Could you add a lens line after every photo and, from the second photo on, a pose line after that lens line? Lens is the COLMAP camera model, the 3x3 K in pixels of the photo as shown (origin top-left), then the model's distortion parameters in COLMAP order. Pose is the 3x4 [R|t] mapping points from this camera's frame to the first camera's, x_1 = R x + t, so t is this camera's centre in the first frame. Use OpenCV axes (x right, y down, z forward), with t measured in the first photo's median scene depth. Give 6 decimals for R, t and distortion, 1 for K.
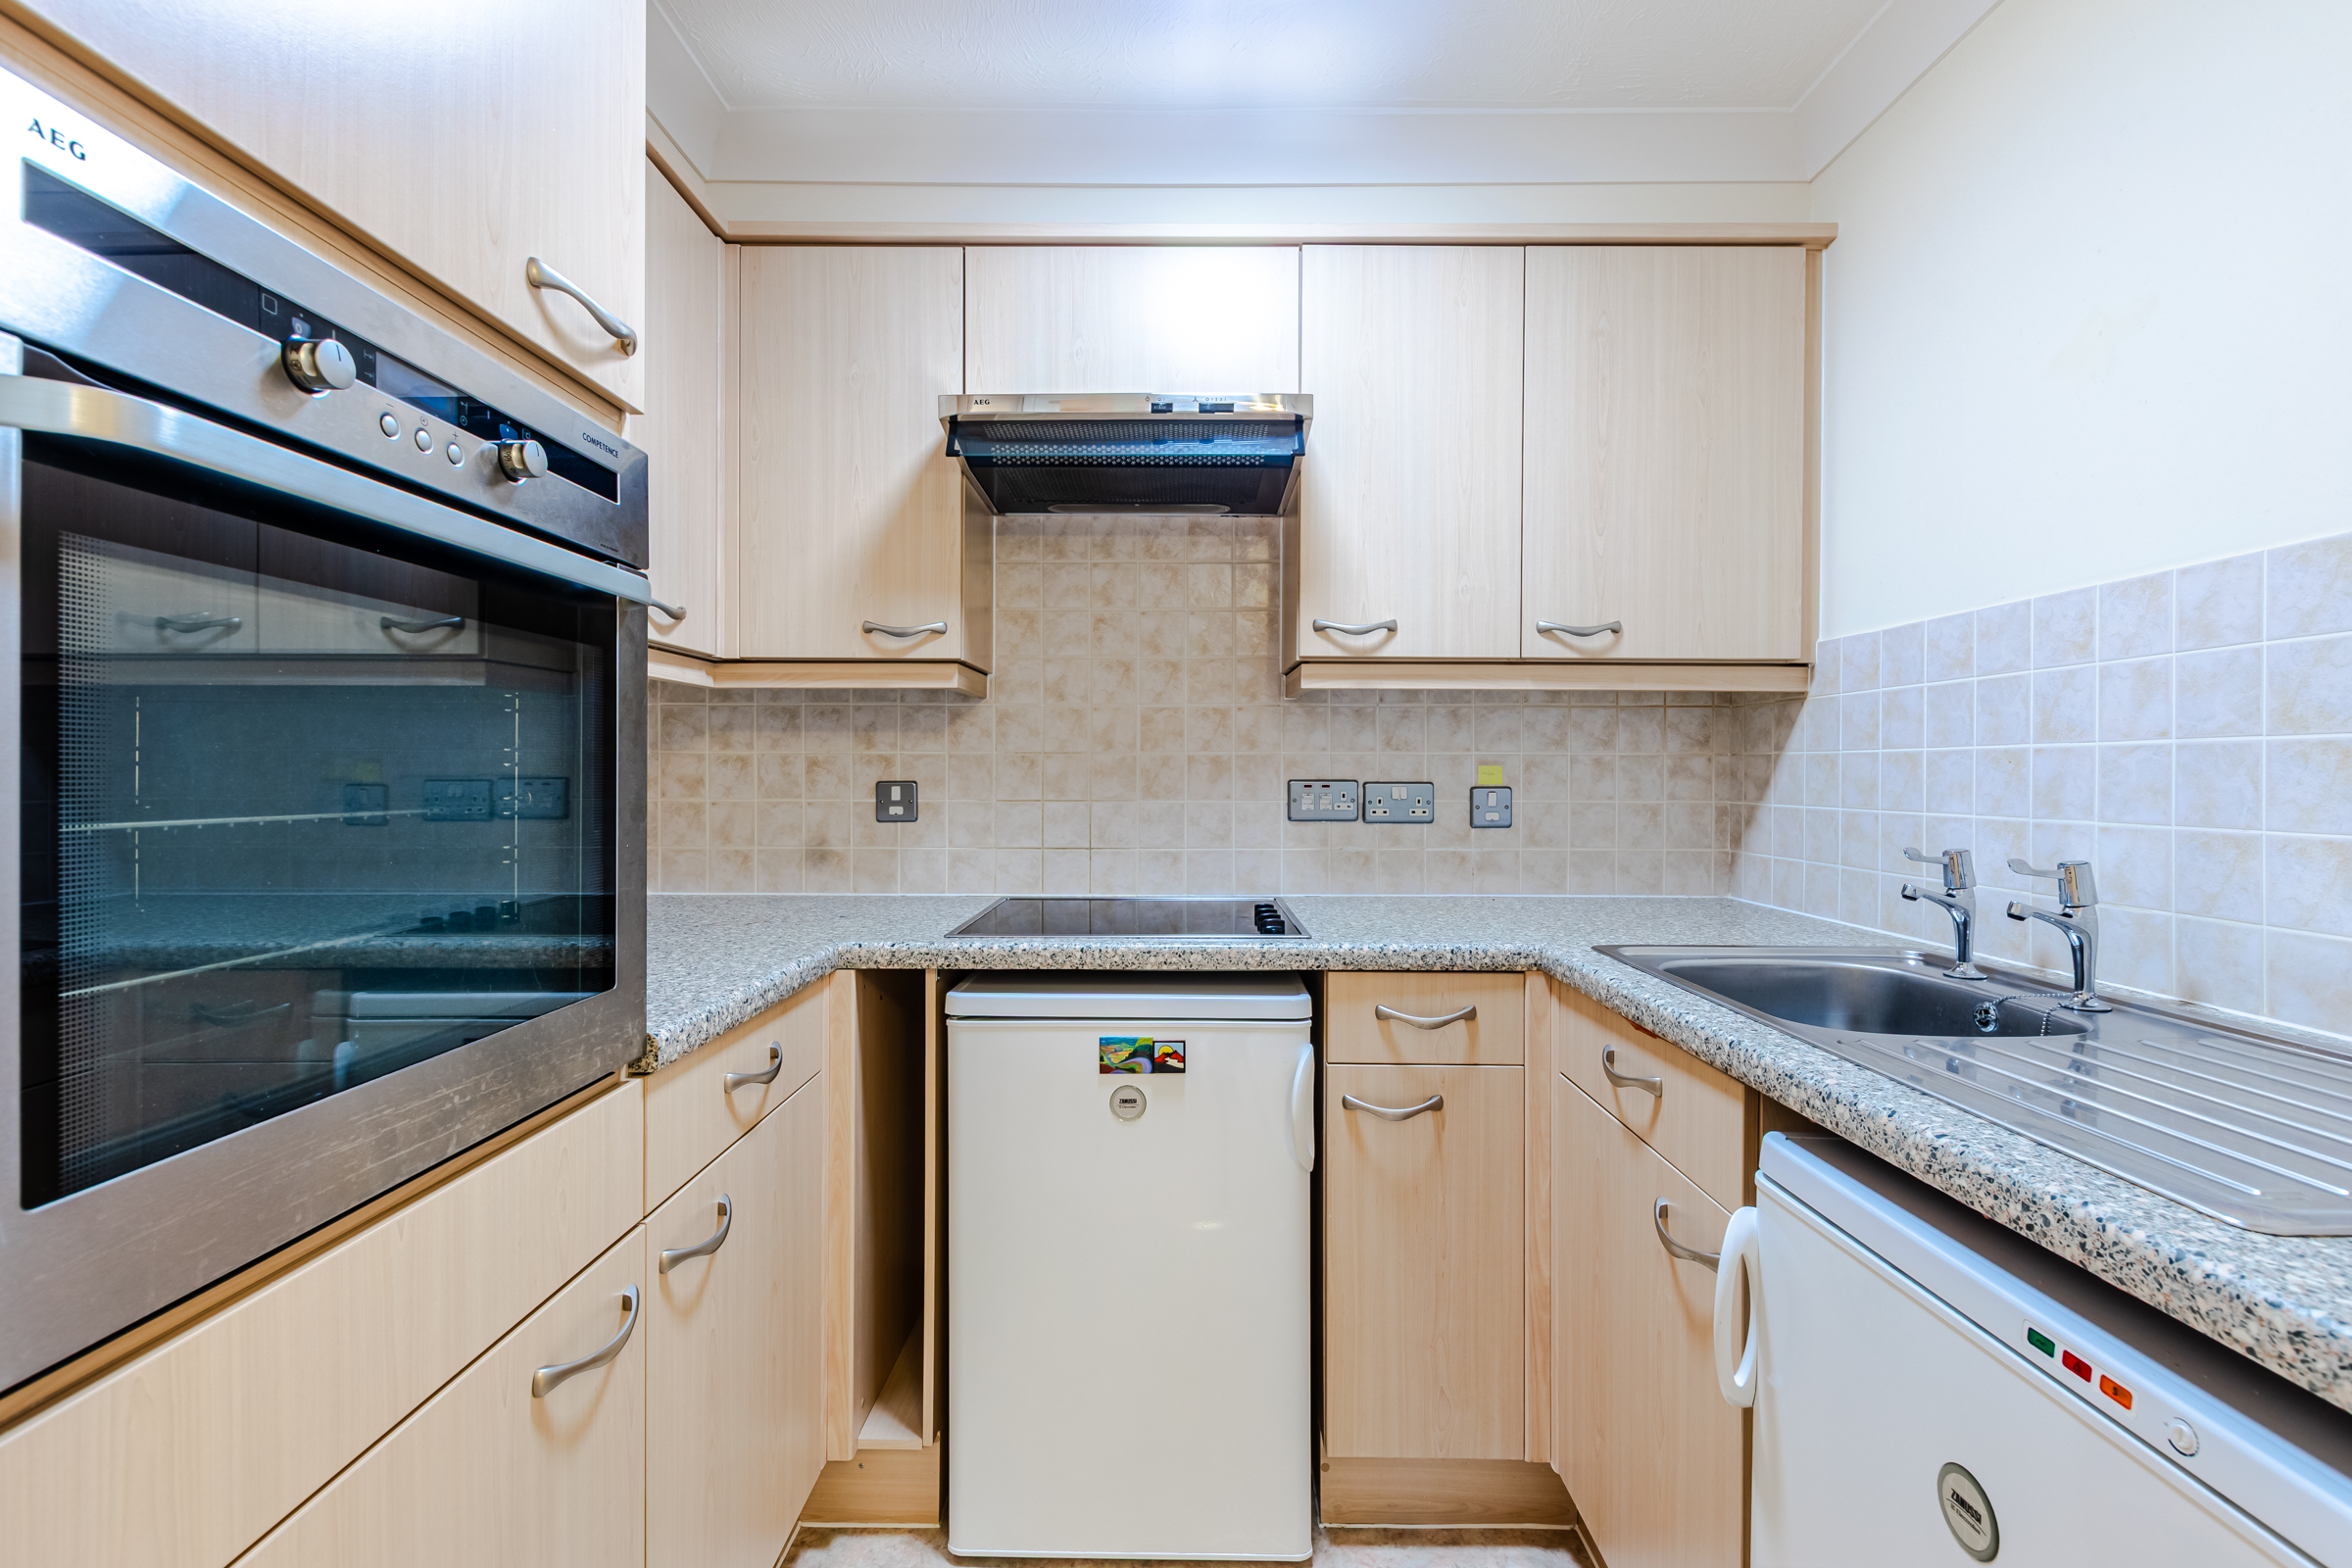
lens RADIAL K [[1004.7, 0, 1176.0], [0, 1004.7, 784.0], [0, 0, 1]] dist [0.002183, -0.000272]
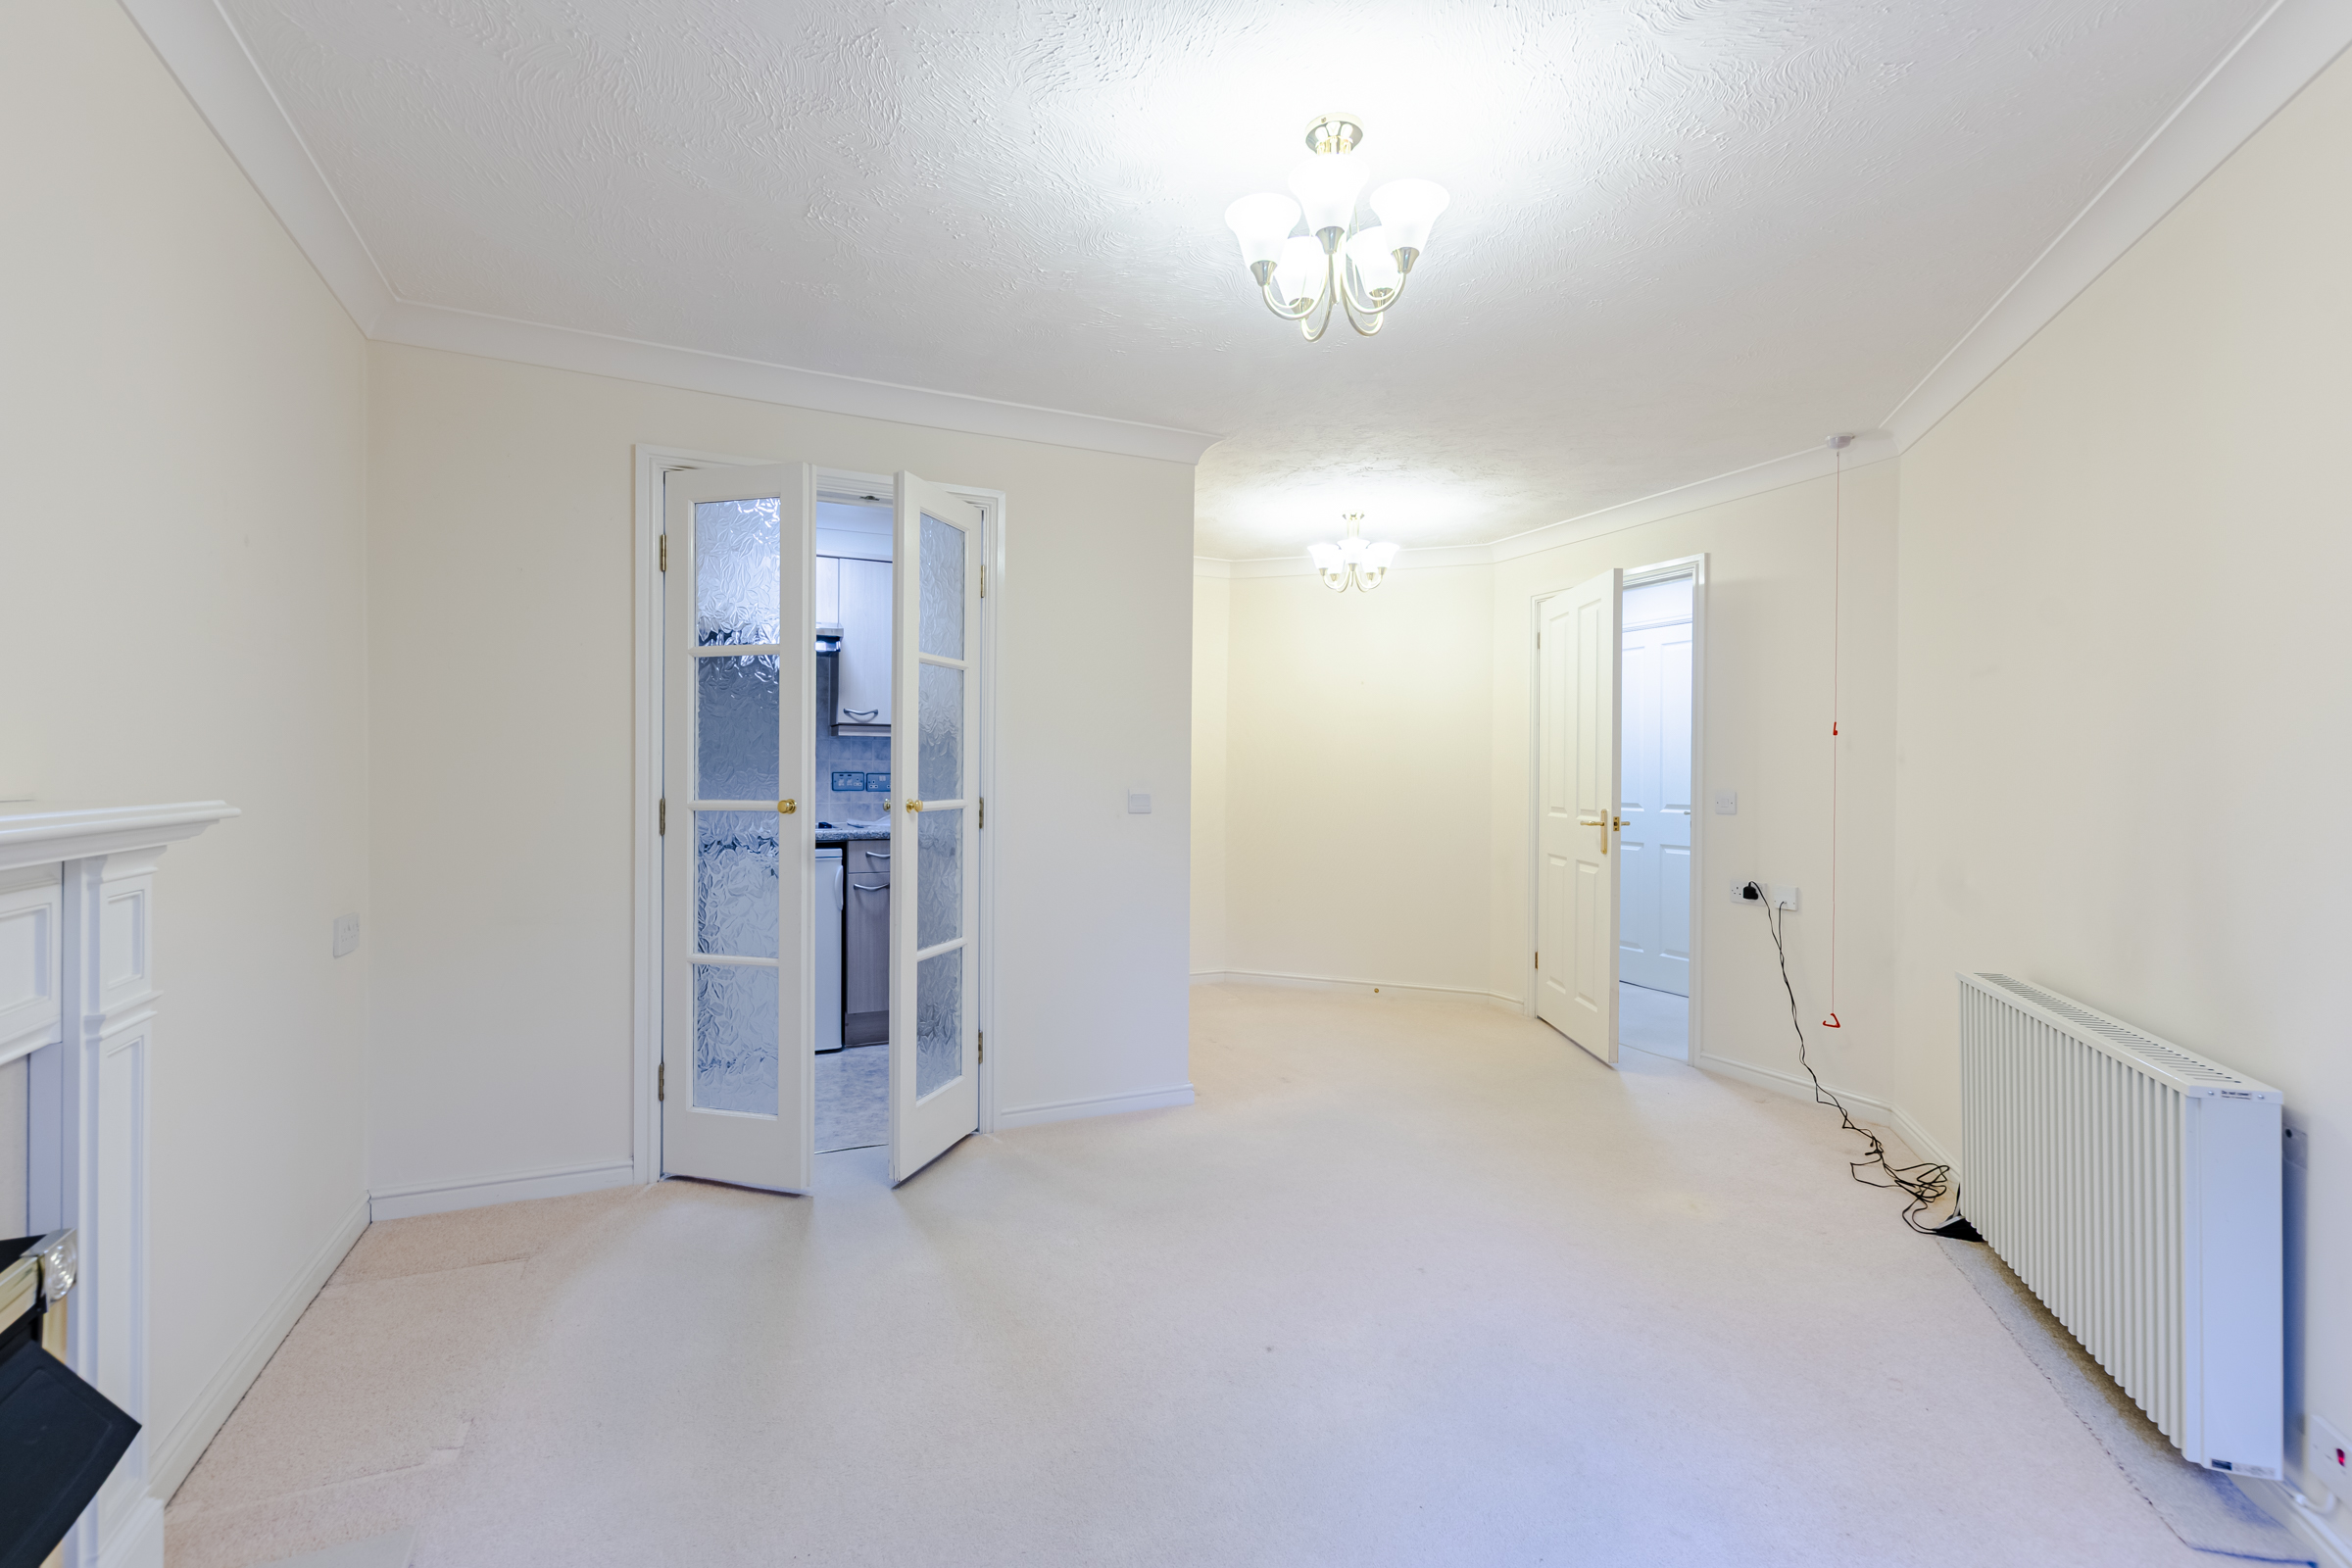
lens RADIAL K [[1004.7, 0, 1176.0], [0, 1004.7, 784.0], [0, 0, 1]] dist [0.002183, -0.000272]
pose [[0.901007, 0.002122, 0.433800, -0.204630], [-0.002078, 0.999998, -0.000574, 0.025620], [-0.433800, -0.000384, 0.901009, -1.628499]]
